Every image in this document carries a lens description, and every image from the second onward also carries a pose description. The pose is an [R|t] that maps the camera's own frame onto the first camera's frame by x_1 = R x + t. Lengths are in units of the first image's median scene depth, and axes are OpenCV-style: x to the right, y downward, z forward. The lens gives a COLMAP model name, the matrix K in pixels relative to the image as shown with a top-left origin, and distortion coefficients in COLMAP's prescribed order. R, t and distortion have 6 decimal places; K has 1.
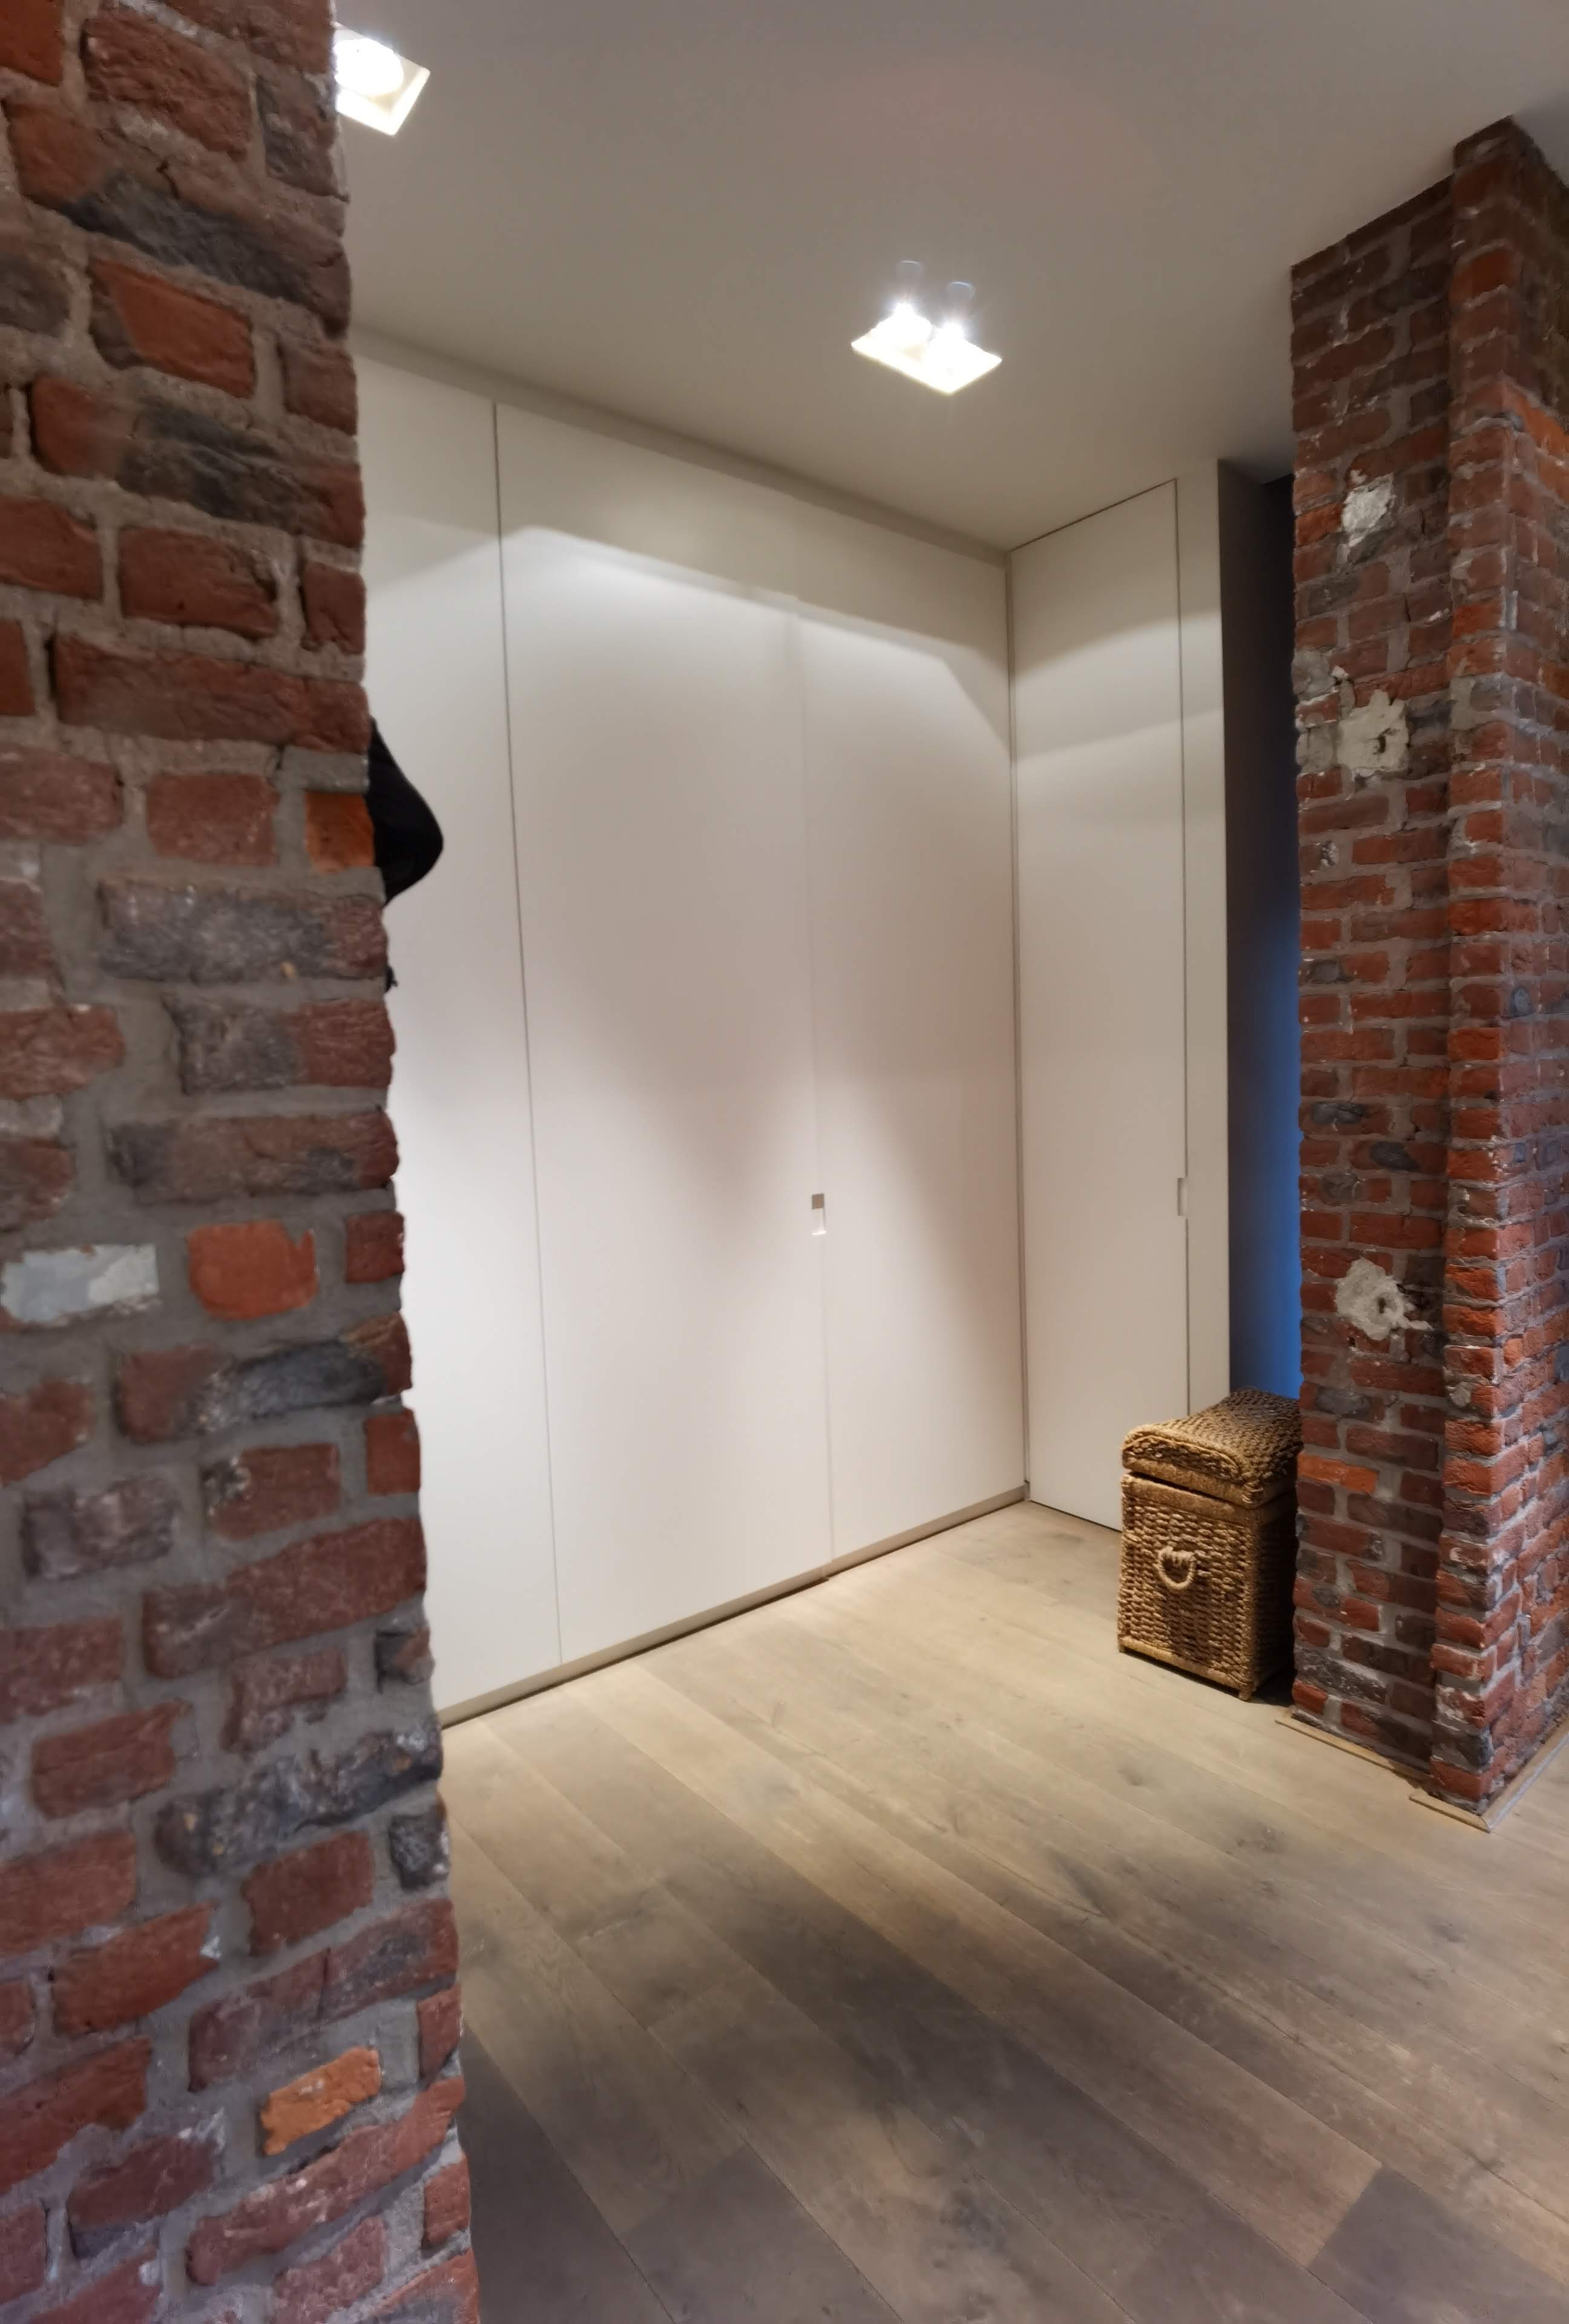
lens RADIAL K [[1204.1, 0, 790.8], [0, 1204.1, 1161.0], [0, 0, 1]] dist [-0.001469, -0.000792]
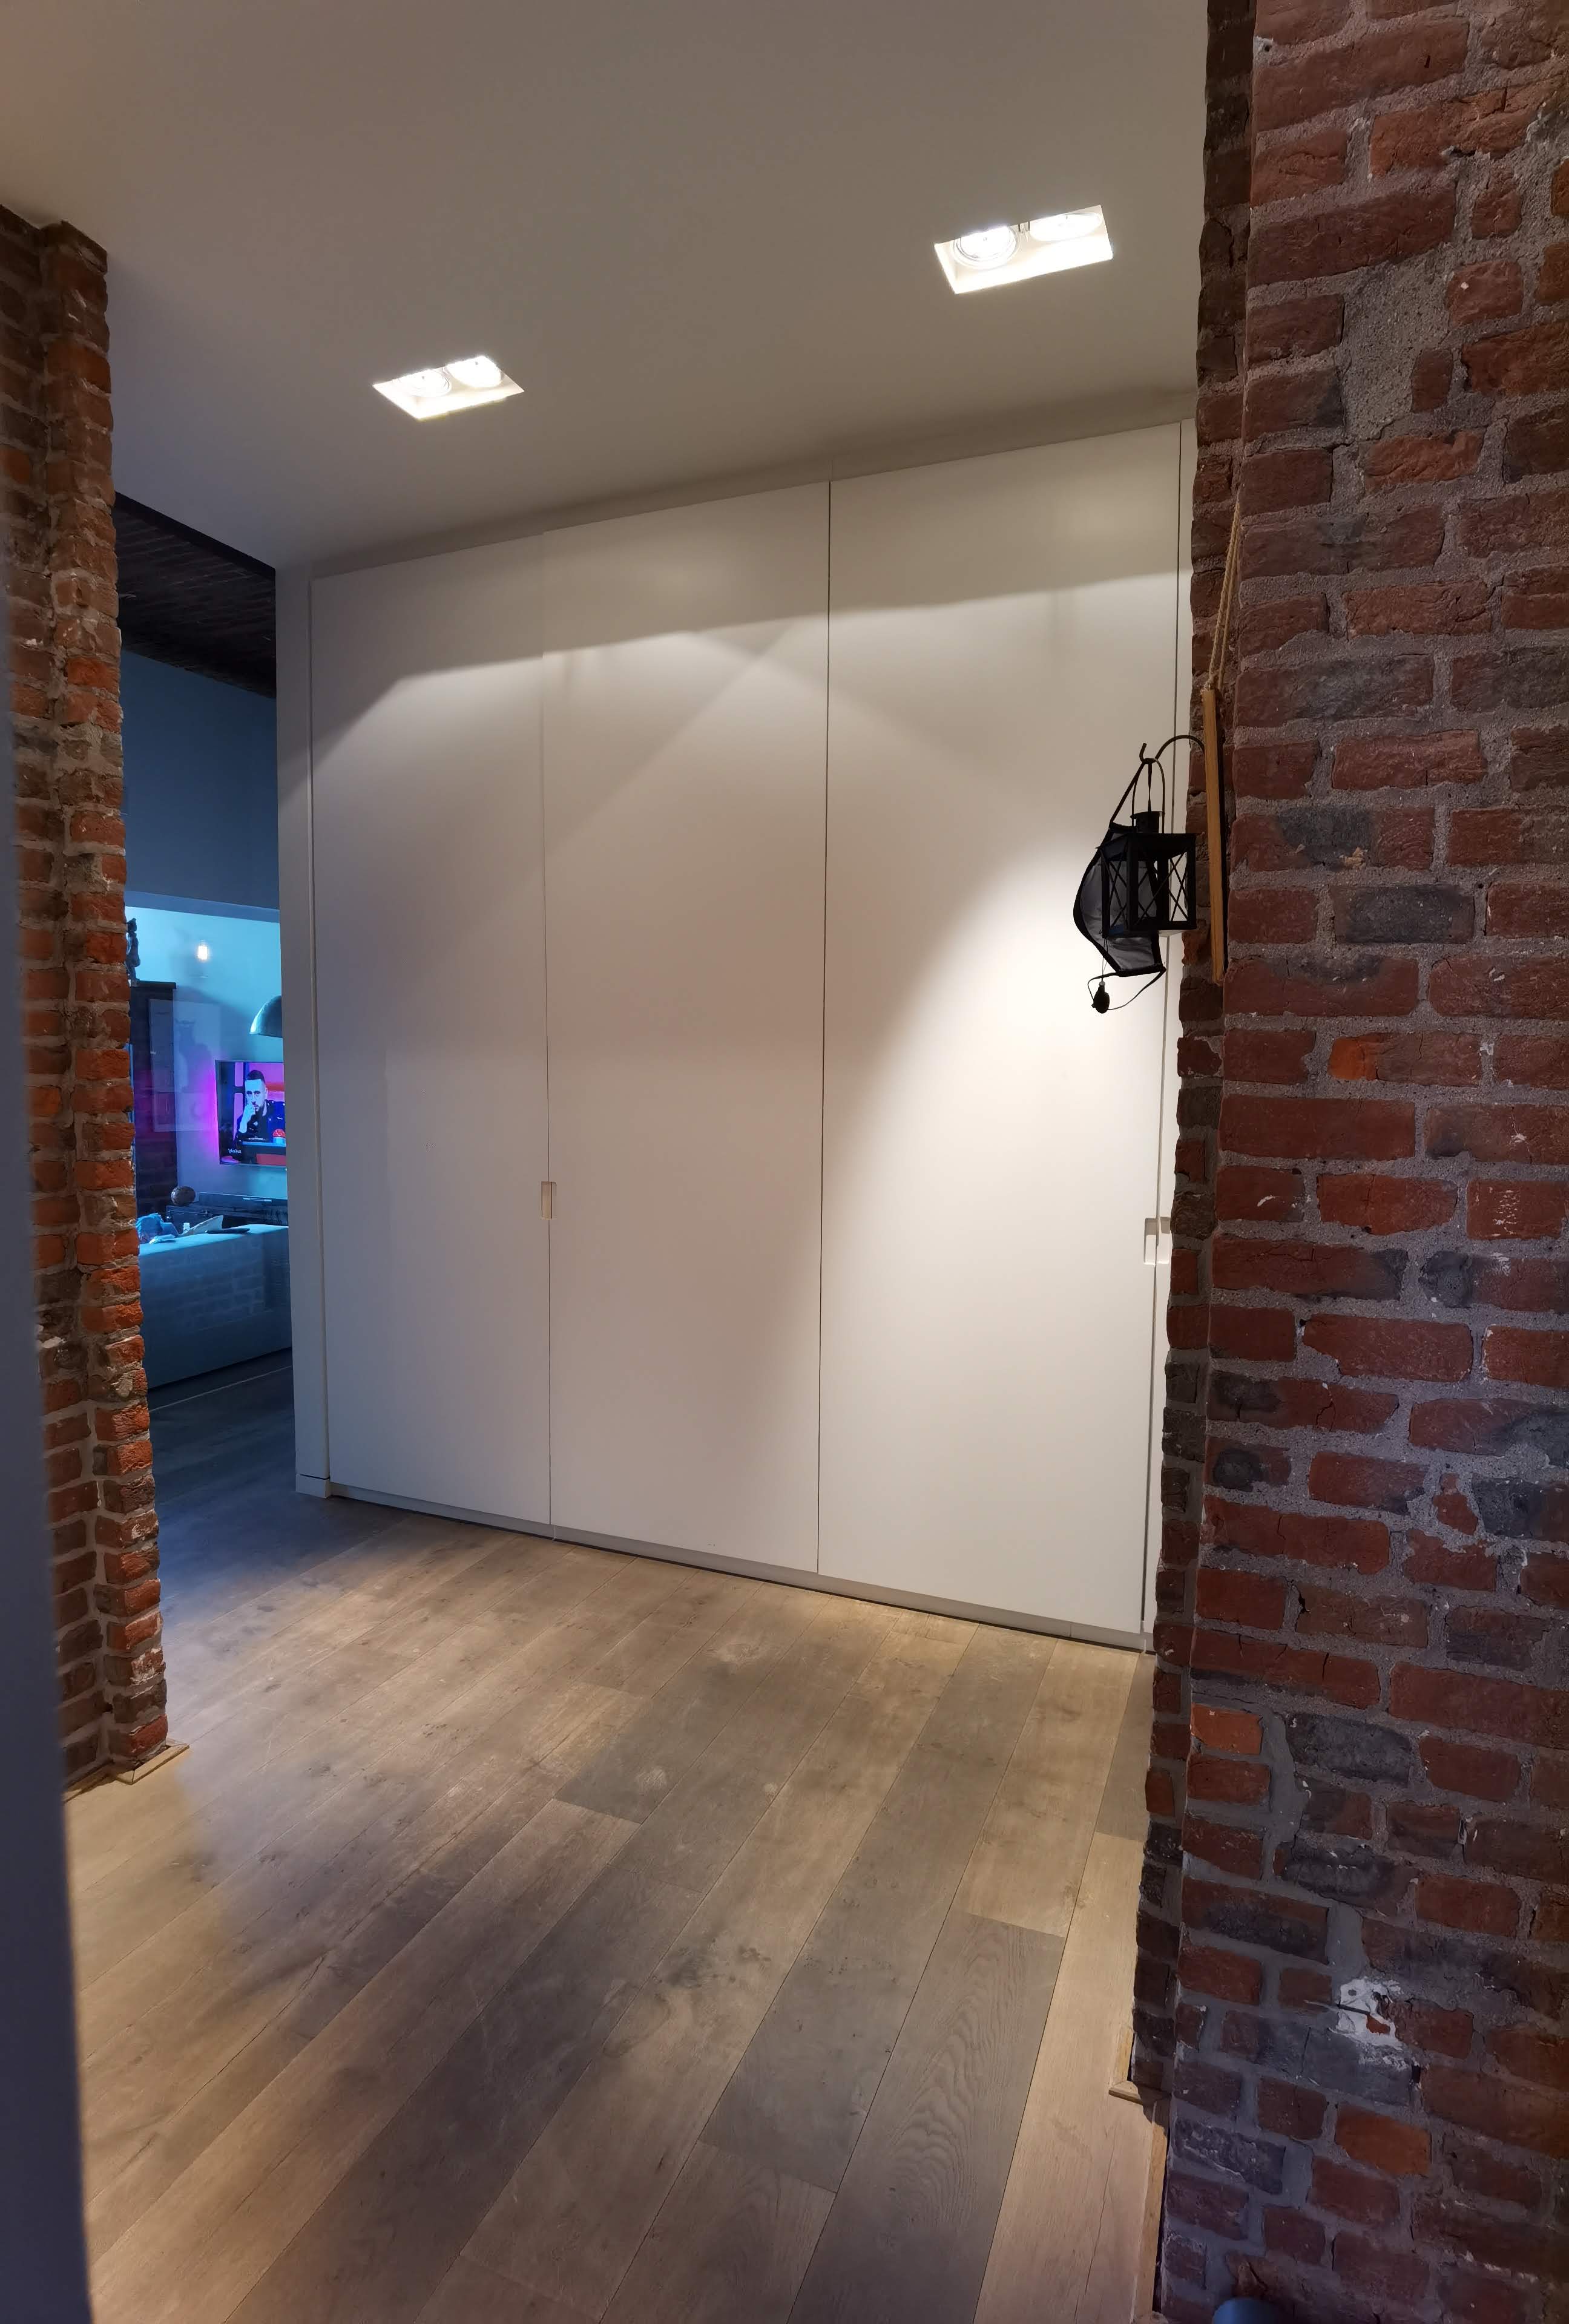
lens RADIAL K [[1204.1, 0, 790.8], [0, 1204.1, 1161.0], [0, 0, 1]] dist [-0.001469, -0.000792]
pose [[-0.472814, -0.046549, 0.879932, -0.719126], [0.083997, 0.991675, 0.097595, -0.066875], [-0.877149, 0.120055, -0.464968, 1.015445]]
